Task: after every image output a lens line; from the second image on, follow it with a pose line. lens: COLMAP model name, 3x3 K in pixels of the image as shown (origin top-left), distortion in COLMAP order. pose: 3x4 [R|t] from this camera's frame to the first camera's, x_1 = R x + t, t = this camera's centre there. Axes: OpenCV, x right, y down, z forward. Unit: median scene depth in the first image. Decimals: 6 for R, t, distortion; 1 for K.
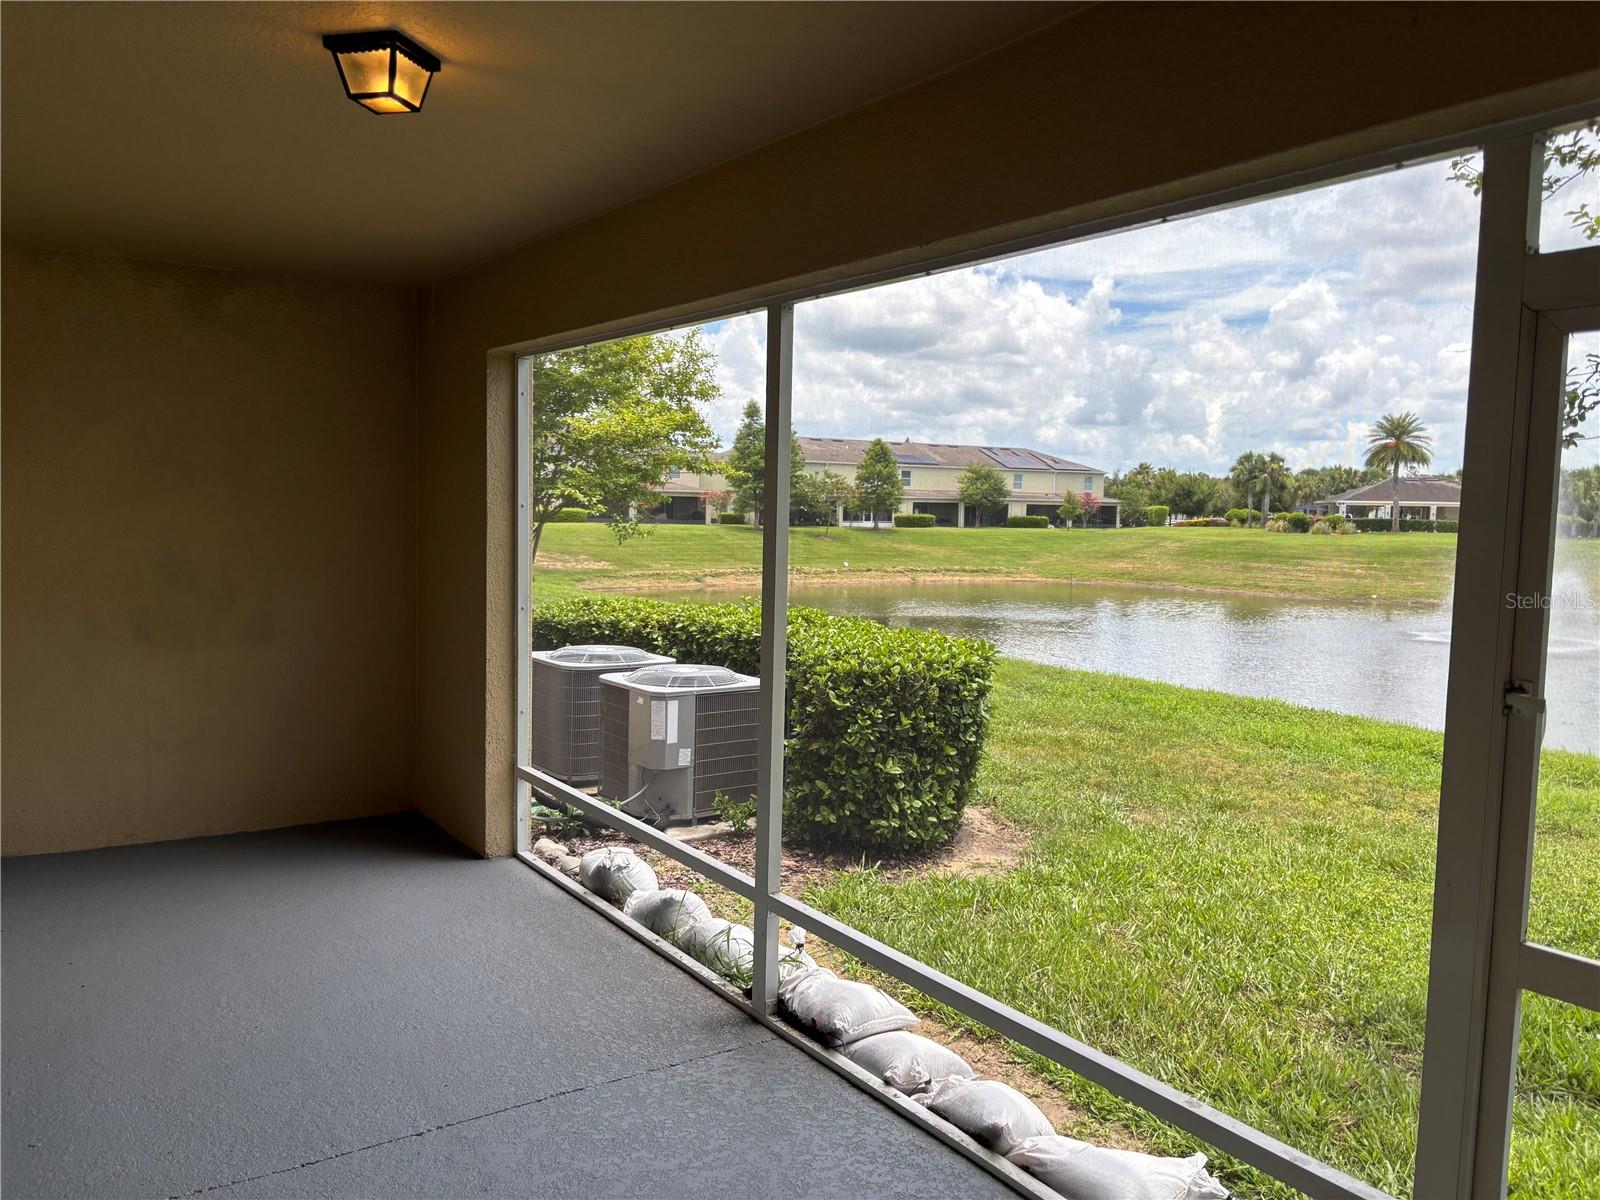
lens RADIAL K [[1216.2, 0, 782.1], [0, 1216.2, 627.9], [0, 0, 1]] dist [0.042696, -0.055694]
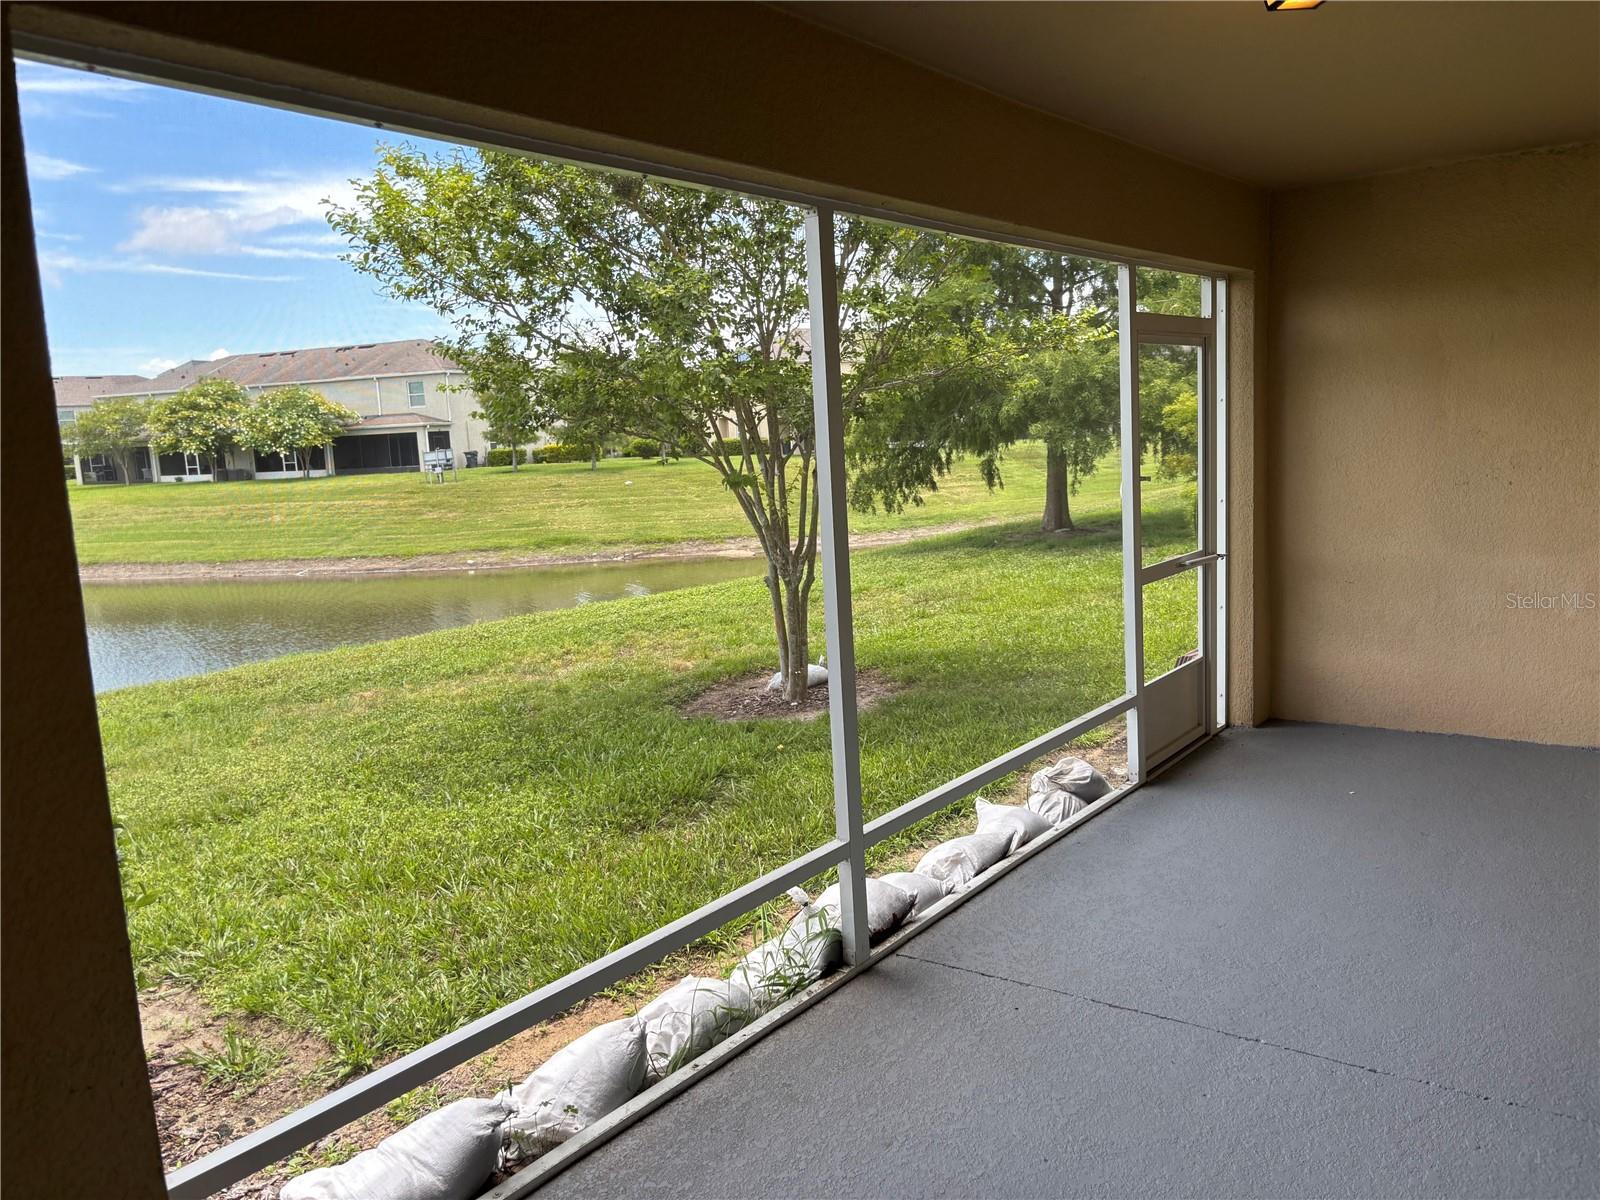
lens RADIAL K [[1216.2, 0, 802.4], [0, 1216.2, 603.3], [0, 0, 1]] dist [0.042696, -0.055694]
pose [[-0.348923, -0.129811, 0.928118, -0.582157], [0.119017, 0.976203, 0.181281, -0.095905], [-0.929563, 0.173715, -0.325169, 0.886607]]
